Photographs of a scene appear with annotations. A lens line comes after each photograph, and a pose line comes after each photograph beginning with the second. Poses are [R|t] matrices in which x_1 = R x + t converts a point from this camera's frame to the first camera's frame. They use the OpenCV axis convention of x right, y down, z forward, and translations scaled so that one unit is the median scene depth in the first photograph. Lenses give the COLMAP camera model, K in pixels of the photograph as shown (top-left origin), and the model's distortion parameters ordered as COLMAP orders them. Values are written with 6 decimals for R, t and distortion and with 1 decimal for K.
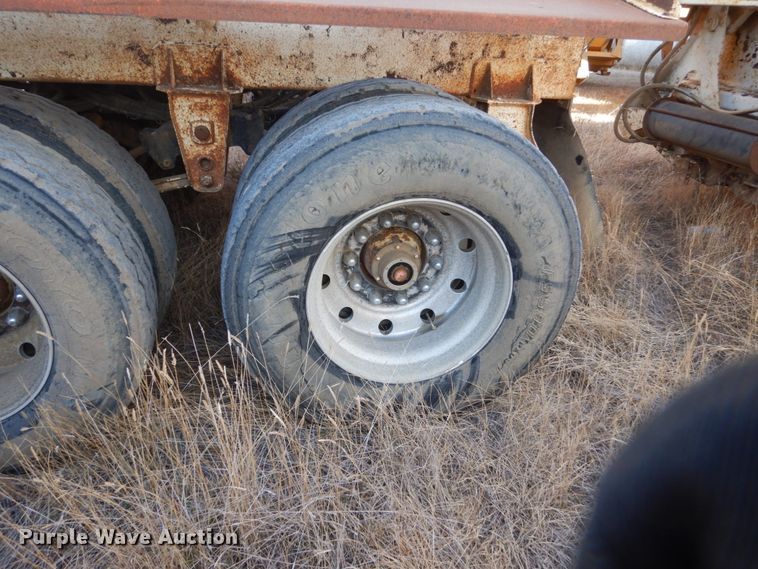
lens RADIAL K [[534.6, 0, 379.0], [0, 534.6, 284.5], [0, 0, 1]] dist [0.001423, -0.002918]
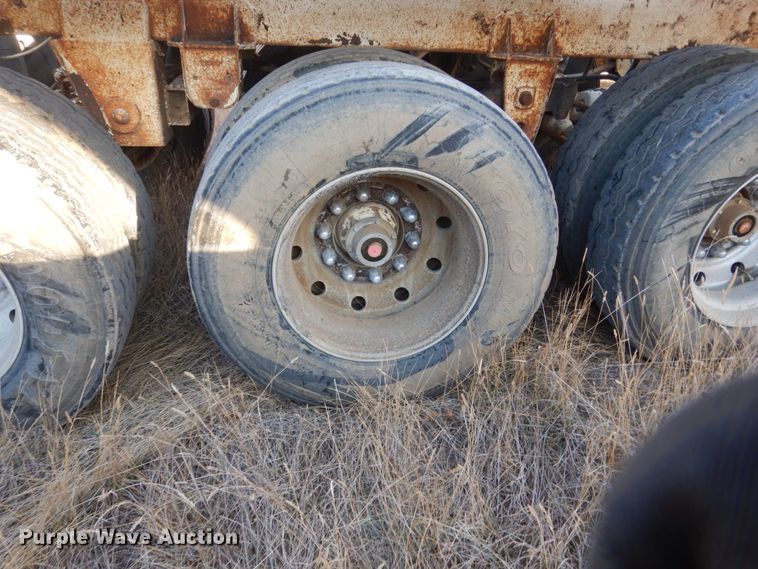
lens RADIAL K [[534.6, 0, 379.0], [0, 534.6, 284.5], [0, 0, 1]] dist [0.001423, -0.002918]
pose [[0.999762, 0.004948, -0.021265, -0.618649], [-0.004484, 0.999751, 0.021847, 0.071366], [0.021368, -0.021747, 0.999535, -0.092172]]
